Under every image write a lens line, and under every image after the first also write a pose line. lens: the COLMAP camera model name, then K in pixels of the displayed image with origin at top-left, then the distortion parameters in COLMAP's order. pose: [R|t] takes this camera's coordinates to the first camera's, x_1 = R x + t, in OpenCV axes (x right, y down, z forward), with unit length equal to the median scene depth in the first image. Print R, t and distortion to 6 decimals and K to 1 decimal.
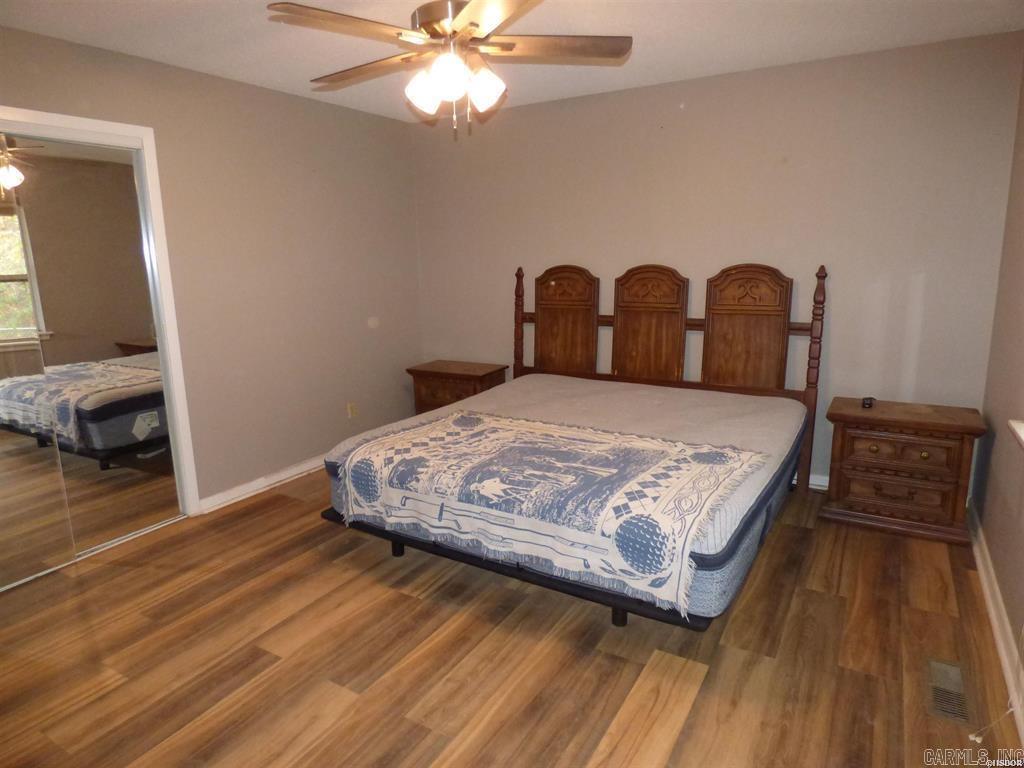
lens RADIAL K [[621.2, 0, 519.8], [0, 621.2, 386.8], [0, 0, 1]] dist [-0.012031, 0.000745]
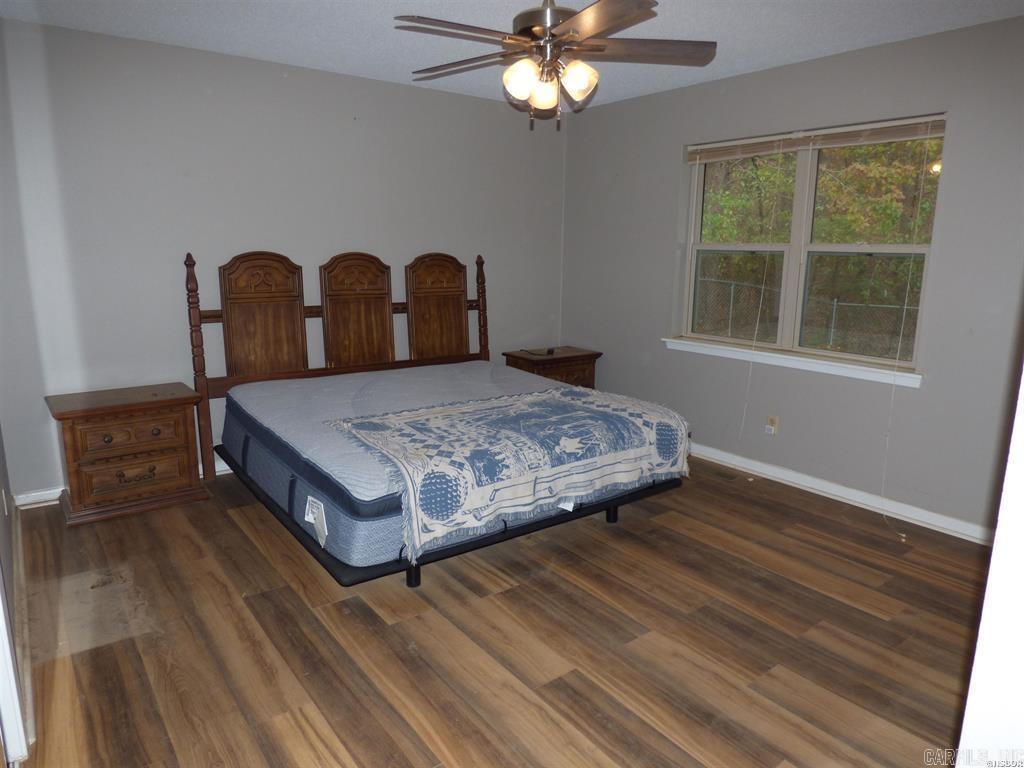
lens RADIAL K [[660.7, 0, 514.6], [0, 660.7, 379.3], [0, 0, 1]] dist [-0.009170, -0.003073]
pose [[0.369887, -0.155682, 0.915940, -0.962985], [0.170323, 0.980515, 0.097875, -0.074507], [-0.913331, 0.119803, 0.389197, 0.498793]]
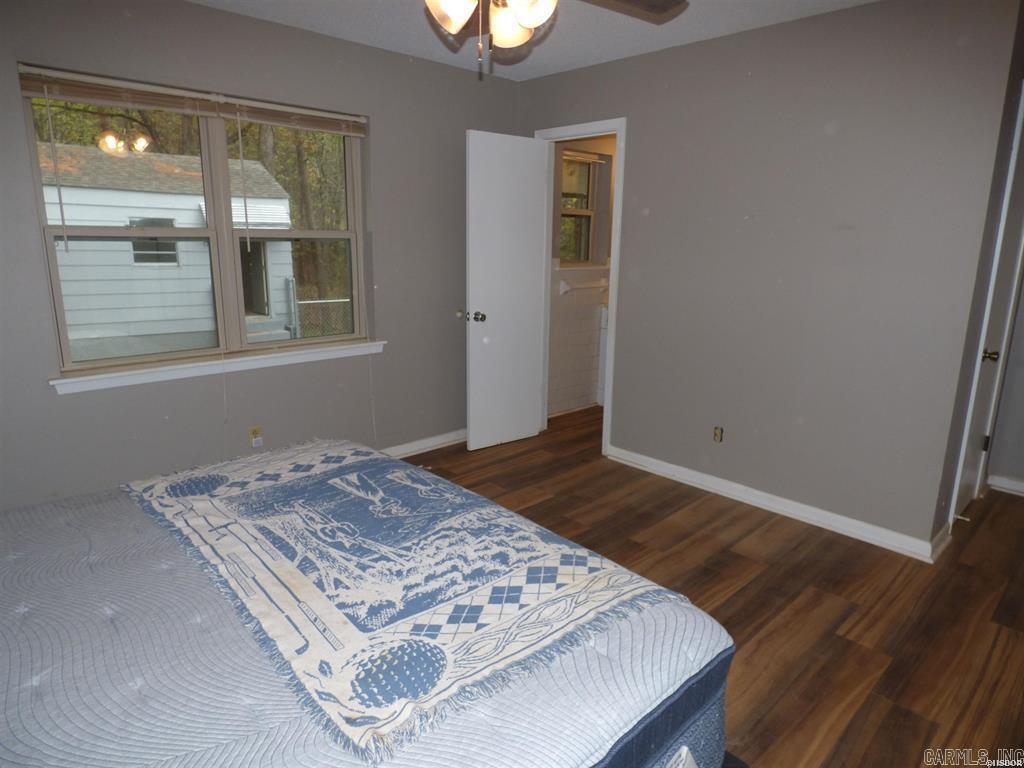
lens RADIAL K [[621.2, 0, 514.2], [0, 621.2, 385.3], [0, 0, 1]] dist [-0.012031, 0.000745]
pose [[-0.963077, -0.048210, 0.264876, -0.268485], [0.067387, 0.909355, 0.410527, -0.277689], [-0.260658, 0.413218, -0.872530, 1.390612]]
